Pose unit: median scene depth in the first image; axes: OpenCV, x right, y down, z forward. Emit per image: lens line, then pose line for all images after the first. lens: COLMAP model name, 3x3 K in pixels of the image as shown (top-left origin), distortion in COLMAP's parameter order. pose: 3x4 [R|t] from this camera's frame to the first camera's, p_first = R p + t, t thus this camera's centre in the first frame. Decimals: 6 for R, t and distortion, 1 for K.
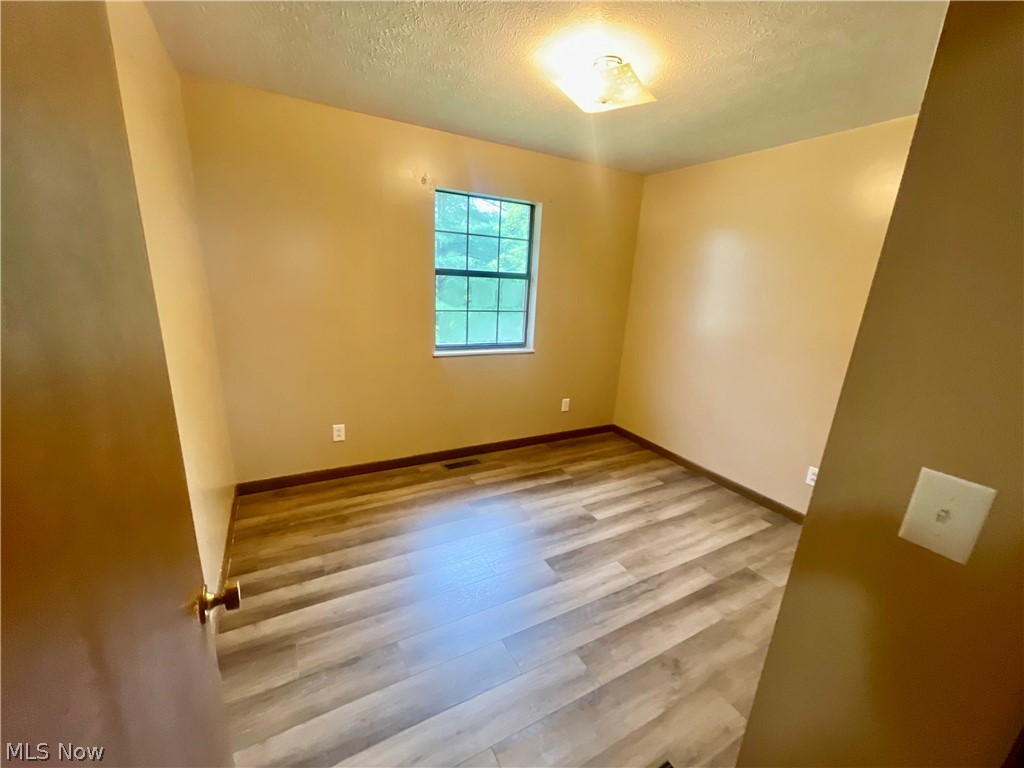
lens RADIAL K [[413.3, 0, 510.9], [0, 413.3, 389.1], [0, 0, 1]] dist [0.000357, -0.000058]
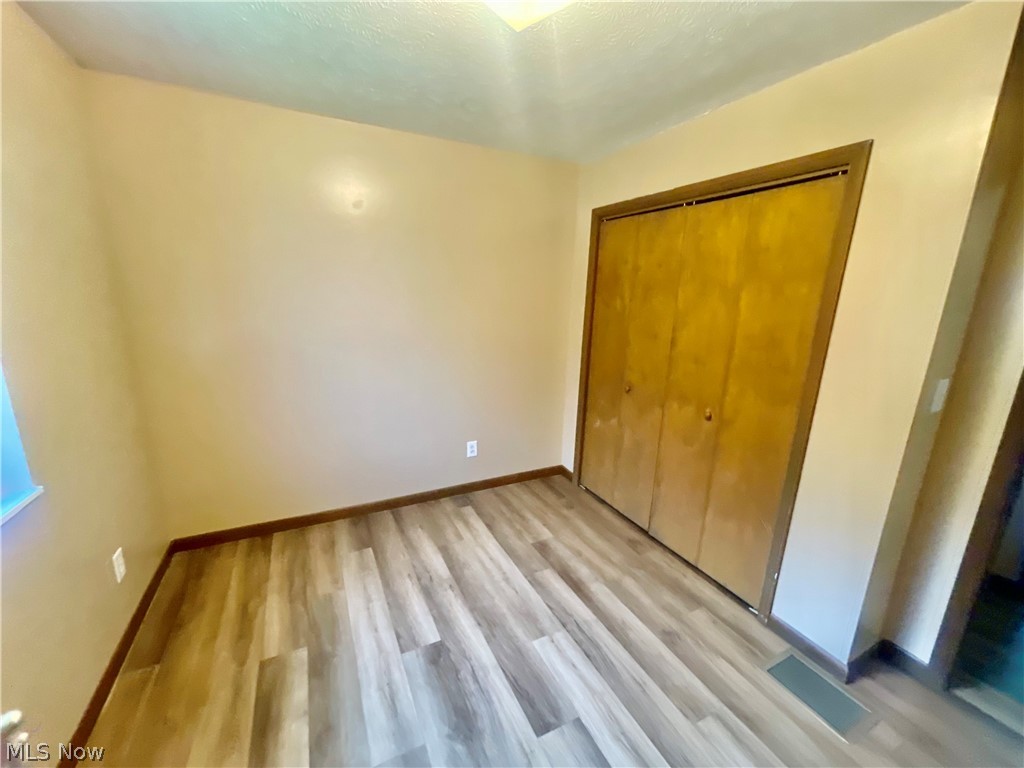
lens RADIAL K [[413.3, 0, 510.9], [0, 413.3, 389.1], [0, 0, 1]] dist [0.000357, -0.000058]
pose [[0.047631, -0.295378, 0.954192, -0.311590], [0.239118, 0.930872, 0.276223, -0.232874], [-0.969822, 0.215008, 0.114968, 0.702791]]
